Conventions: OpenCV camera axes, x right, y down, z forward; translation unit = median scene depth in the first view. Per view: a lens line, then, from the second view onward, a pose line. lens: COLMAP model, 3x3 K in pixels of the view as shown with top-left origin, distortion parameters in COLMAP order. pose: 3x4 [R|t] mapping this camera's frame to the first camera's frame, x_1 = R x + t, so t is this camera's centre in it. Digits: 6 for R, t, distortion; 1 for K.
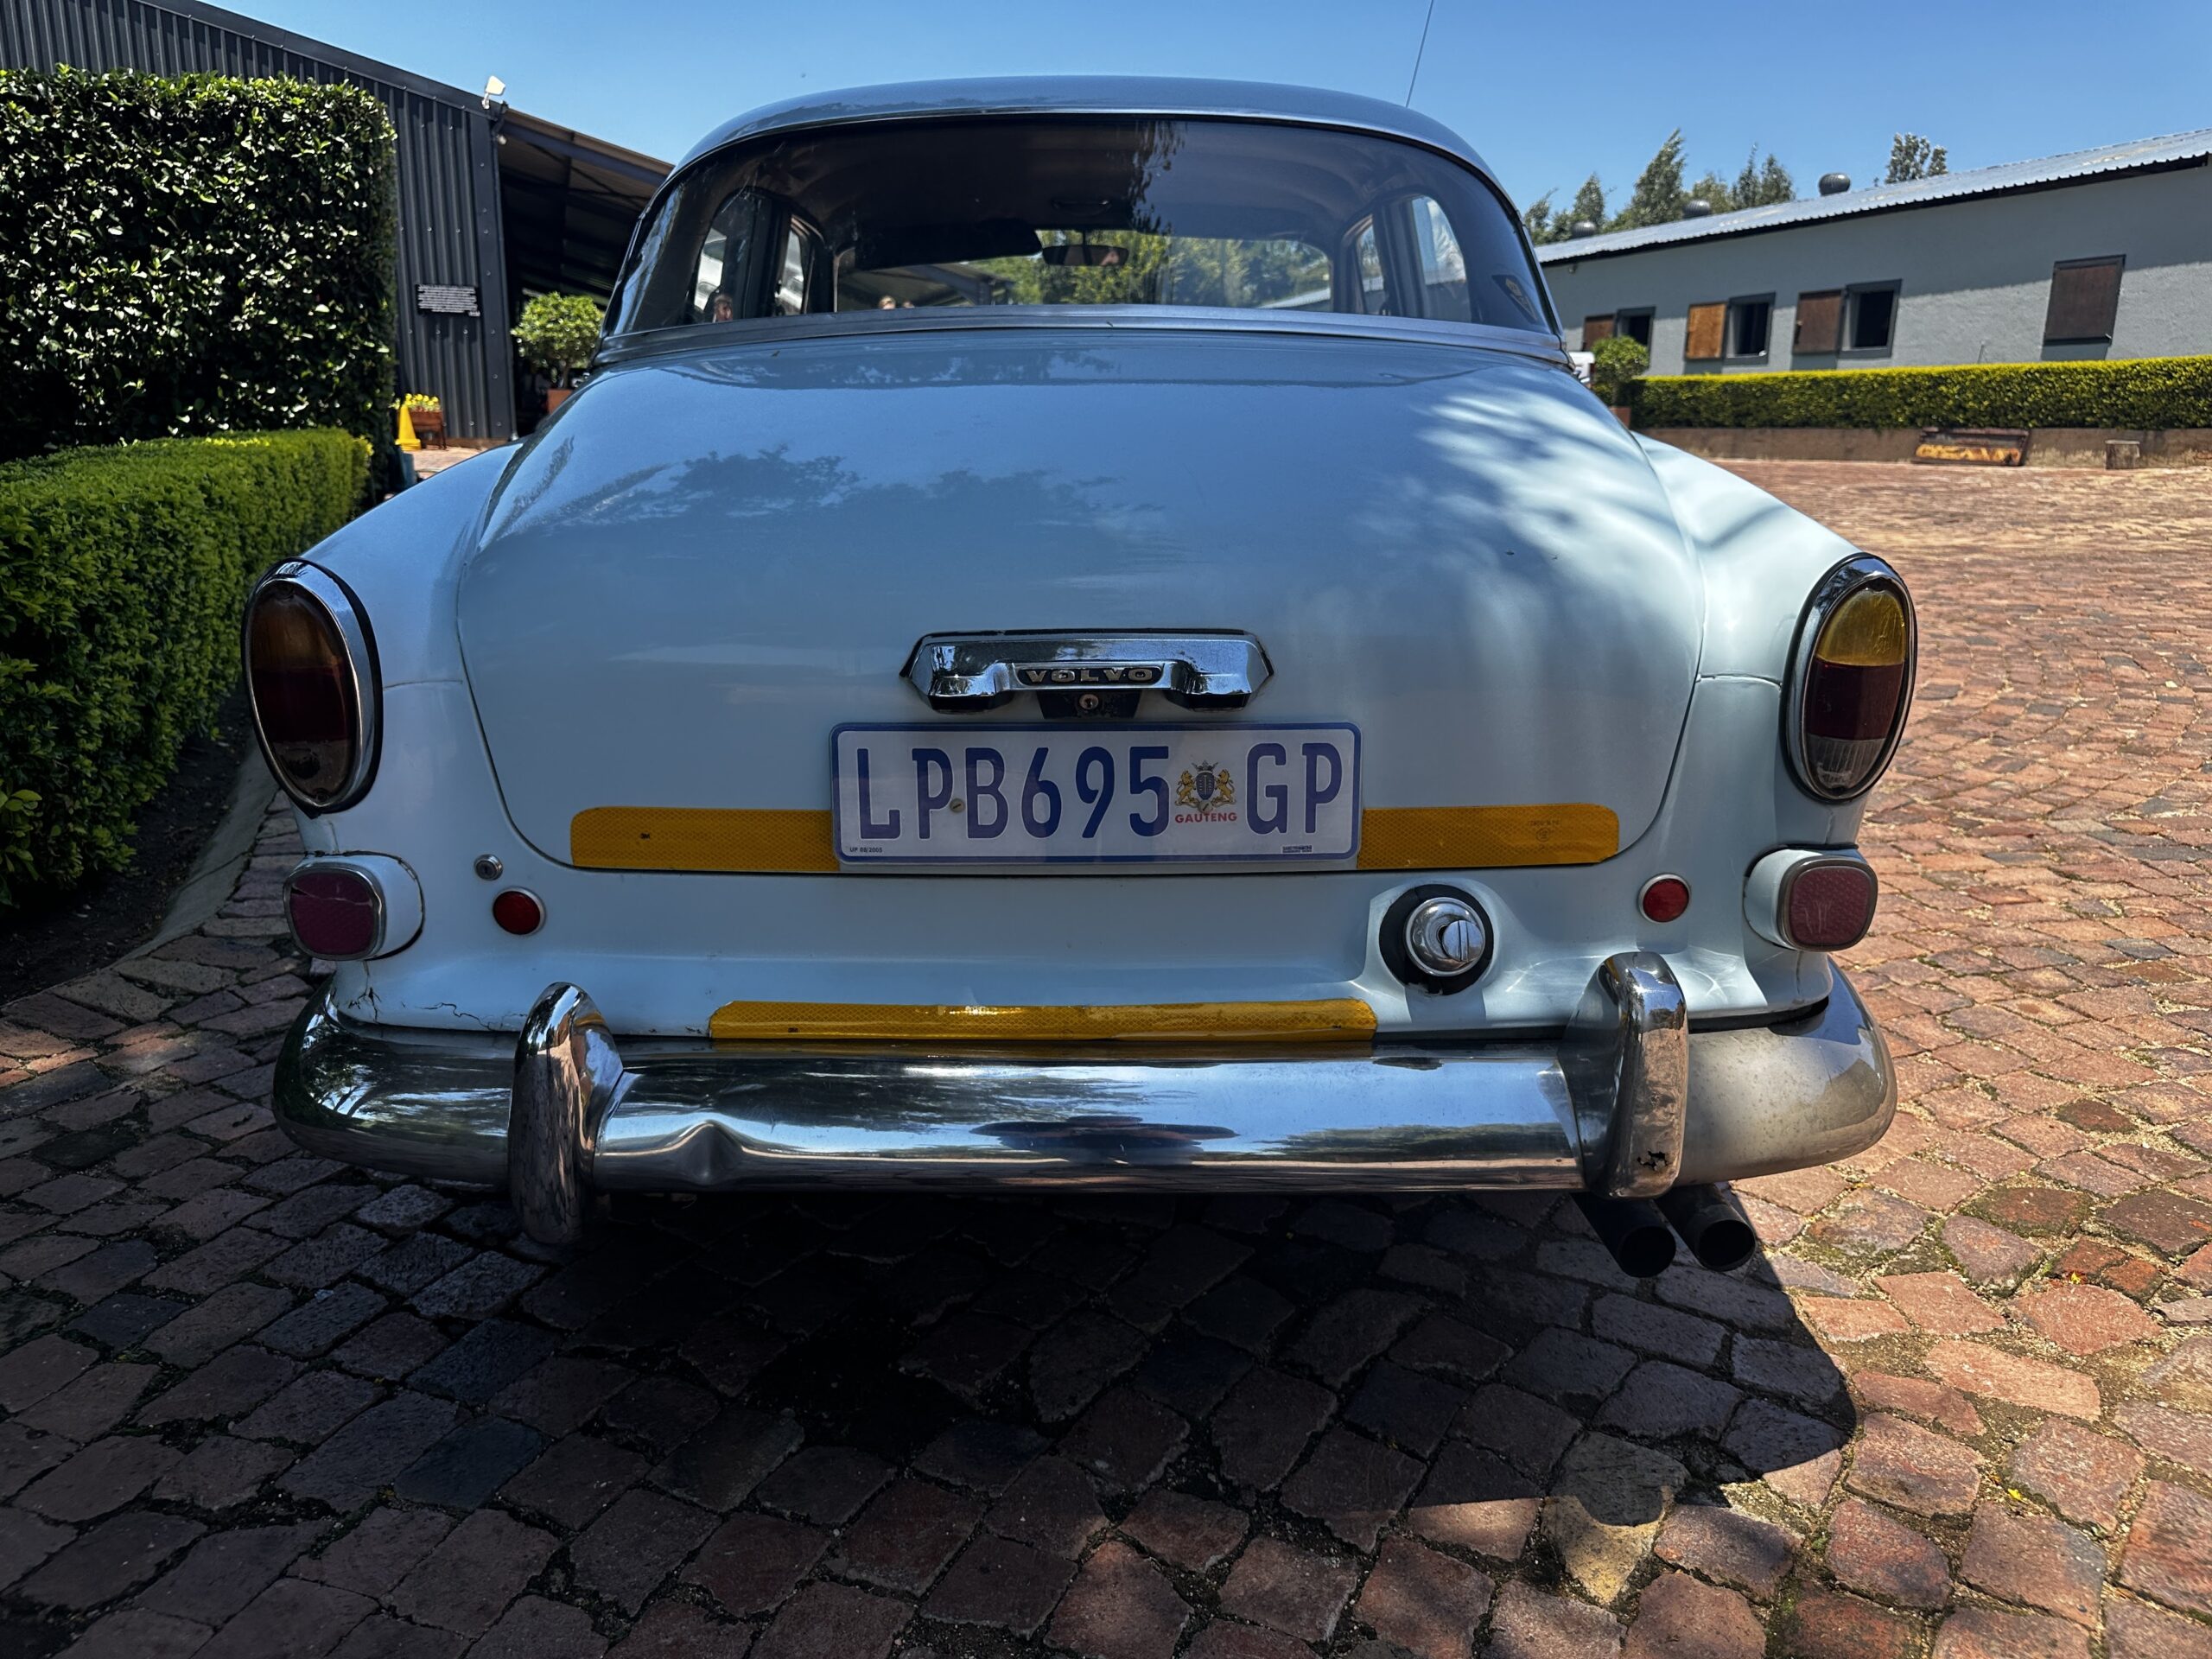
lens RADIAL K [[1581.7, 0, 1101.1], [0, 1581.7, 824.5], [0, 0, 1]] dist [0.036452, -0.051727]
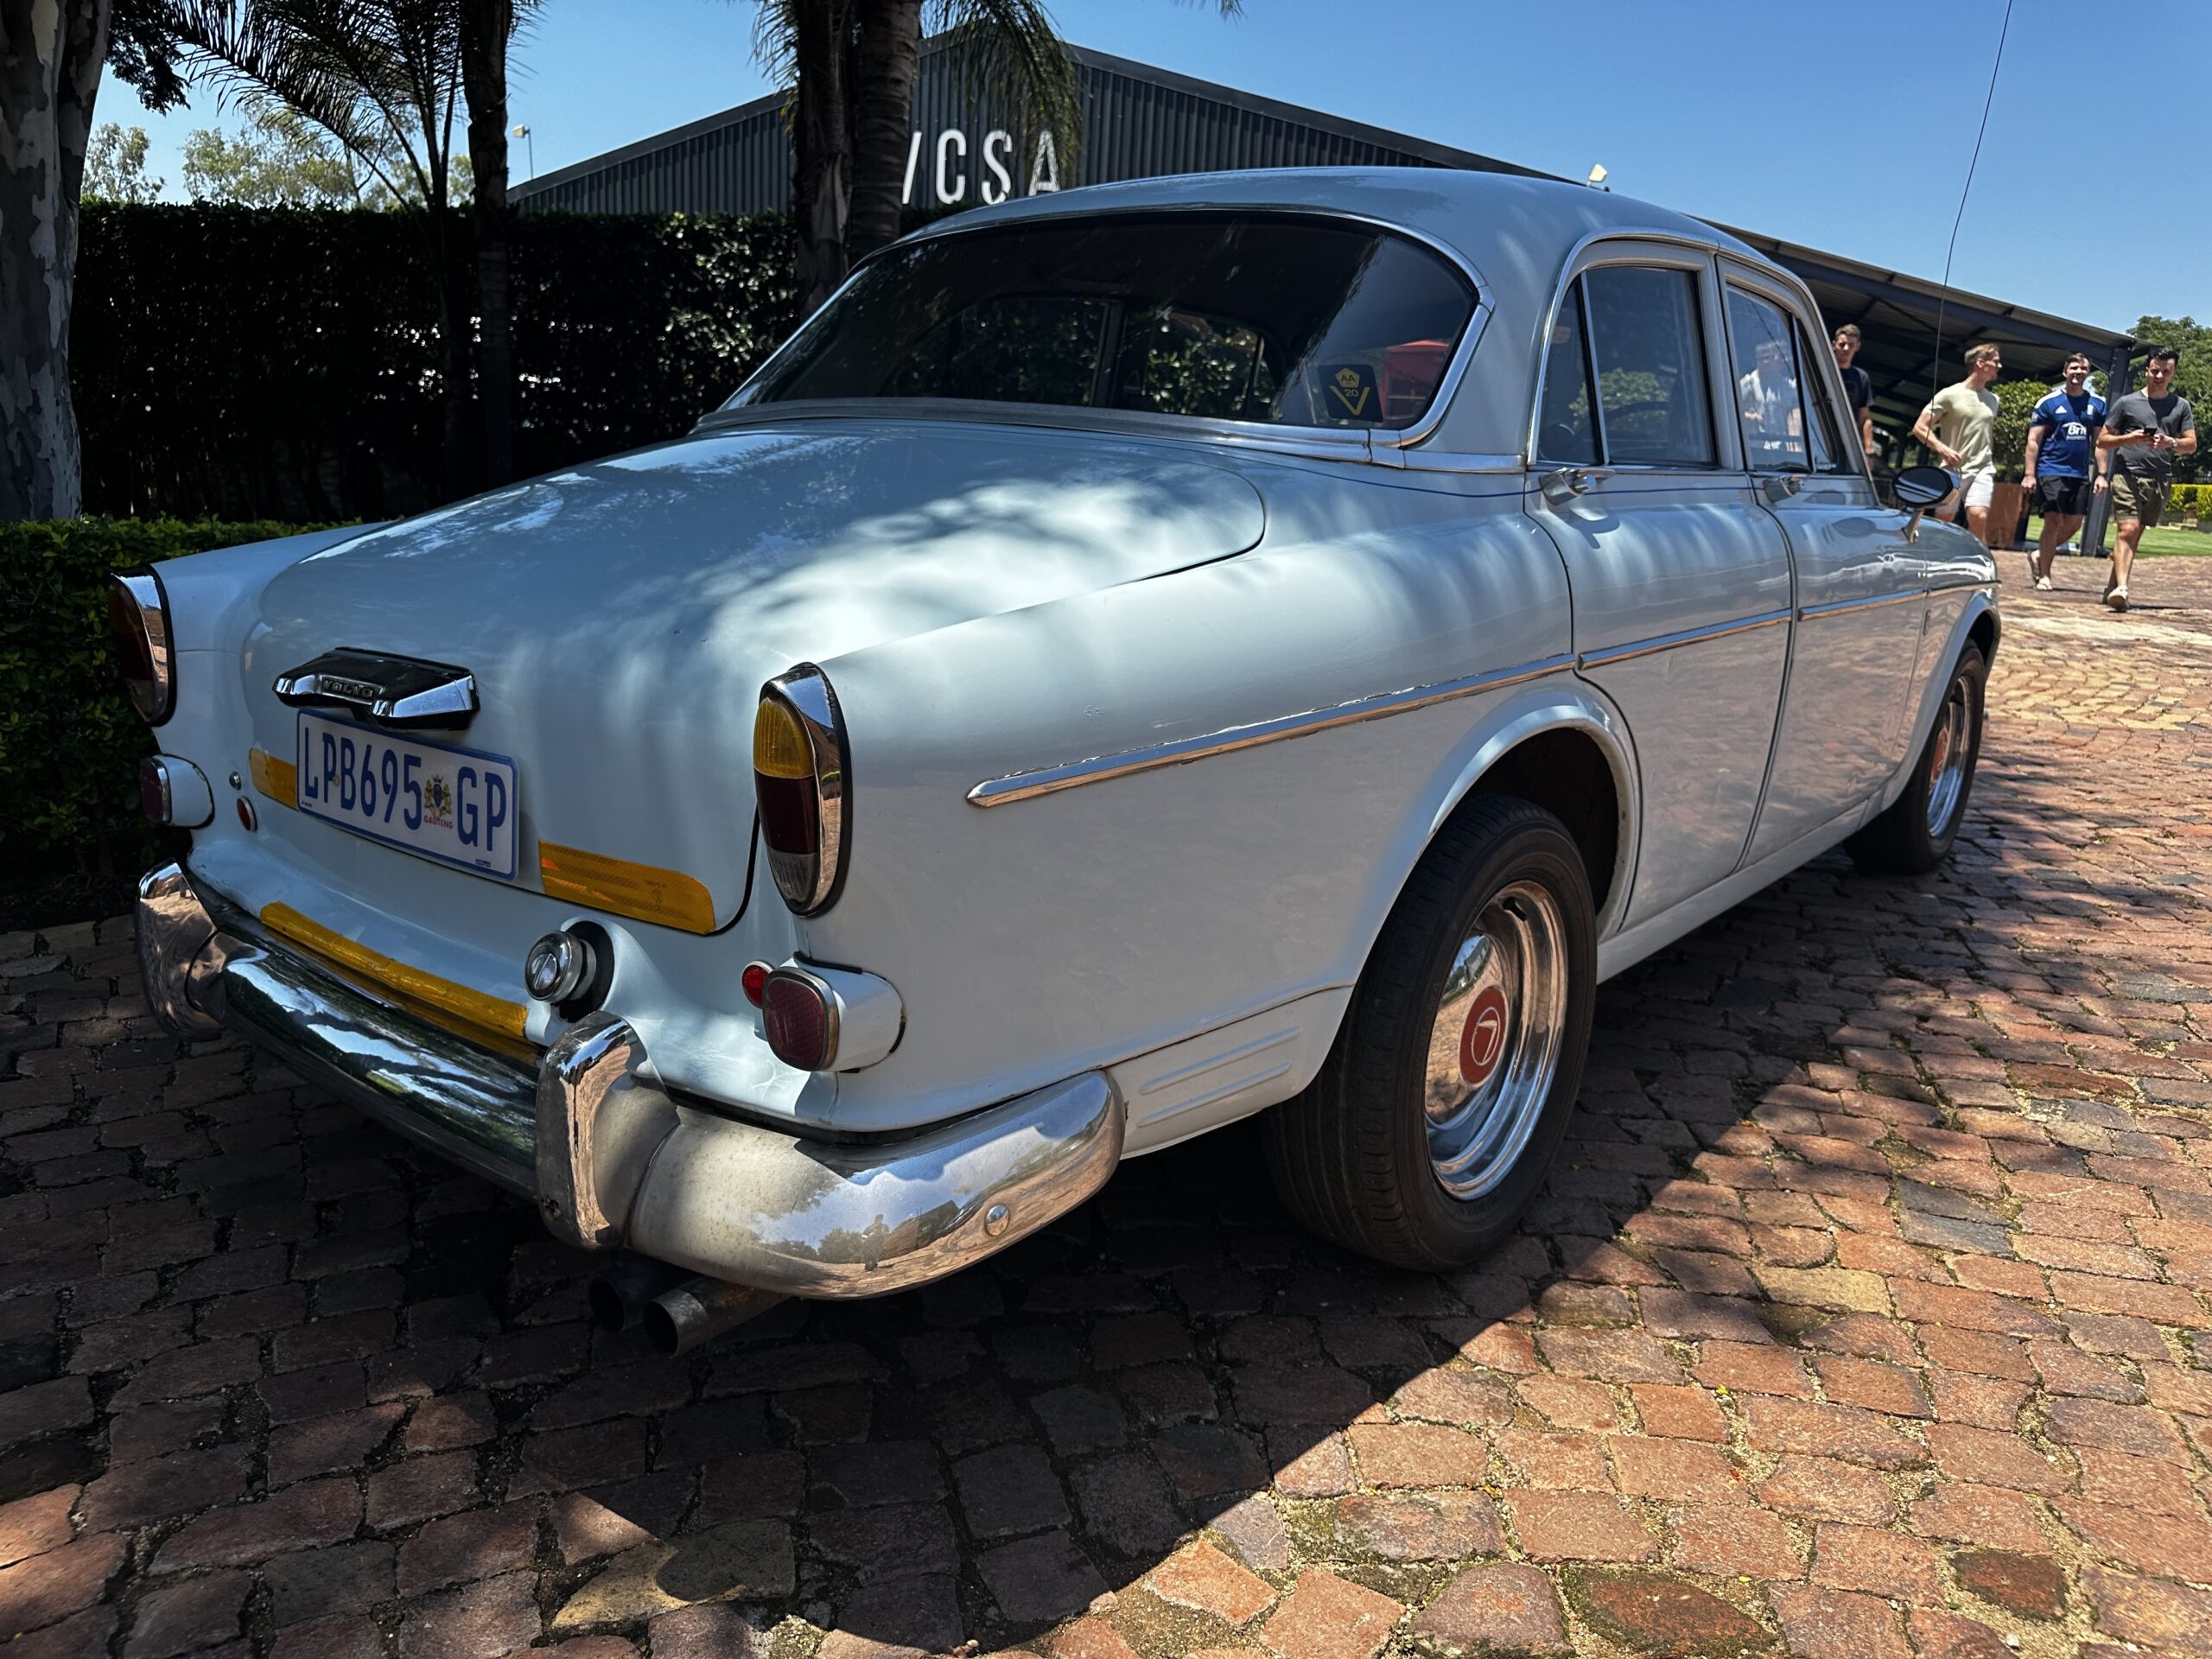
lens RADIAL K [[1581.7, 0, 1114.1], [0, 1581.7, 826.5], [0, 0, 1]] dist [0.036452, -0.051727]
pose [[0.757280, 0.161387, -0.632836, 0.190274], [-0.186587, 0.982063, 0.027169, -0.020158], [0.625869, 0.097504, 0.773809, 0.059557]]
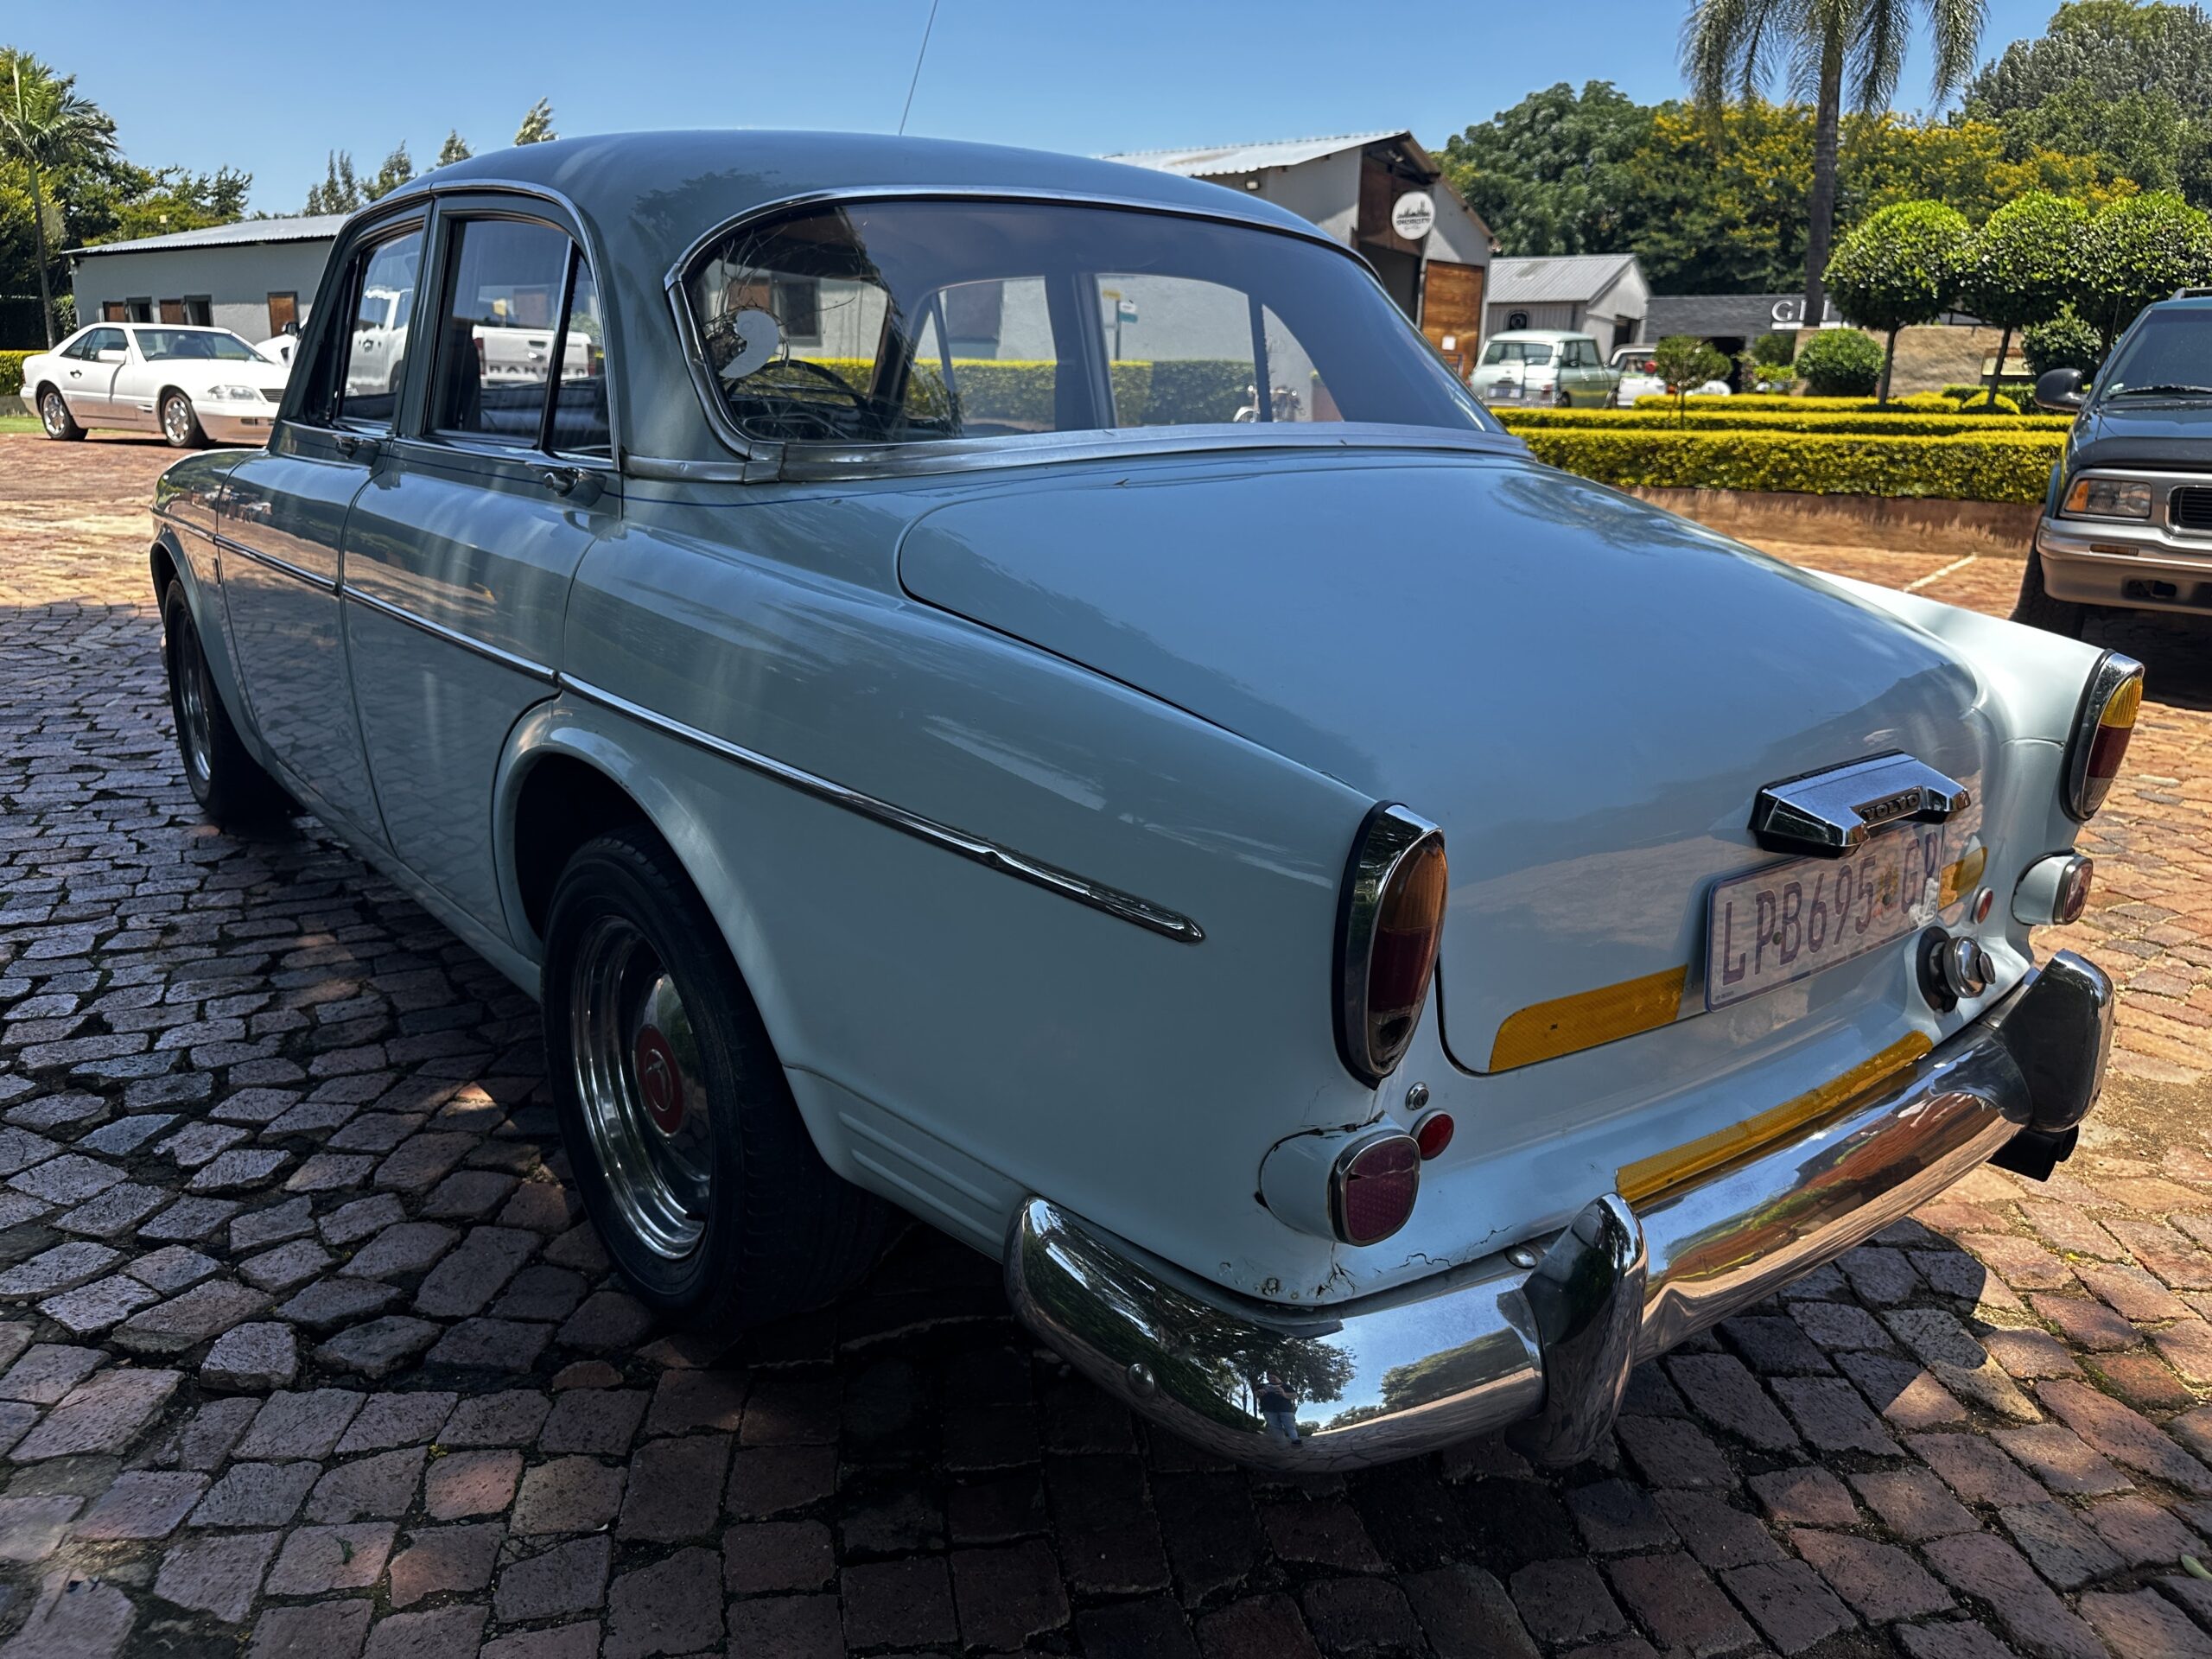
lens RADIAL K [[1581.7, 0, 1096.7], [0, 1581.7, 840.1], [0, 0, 1]] dist [0.036452, -0.051727]
pose [[0.783893, -0.150233, 0.602446, -0.172592], [0.132497, 0.988411, 0.074078, -0.034659], [-0.606594, 0.021753, 0.794714, 0.062436]]
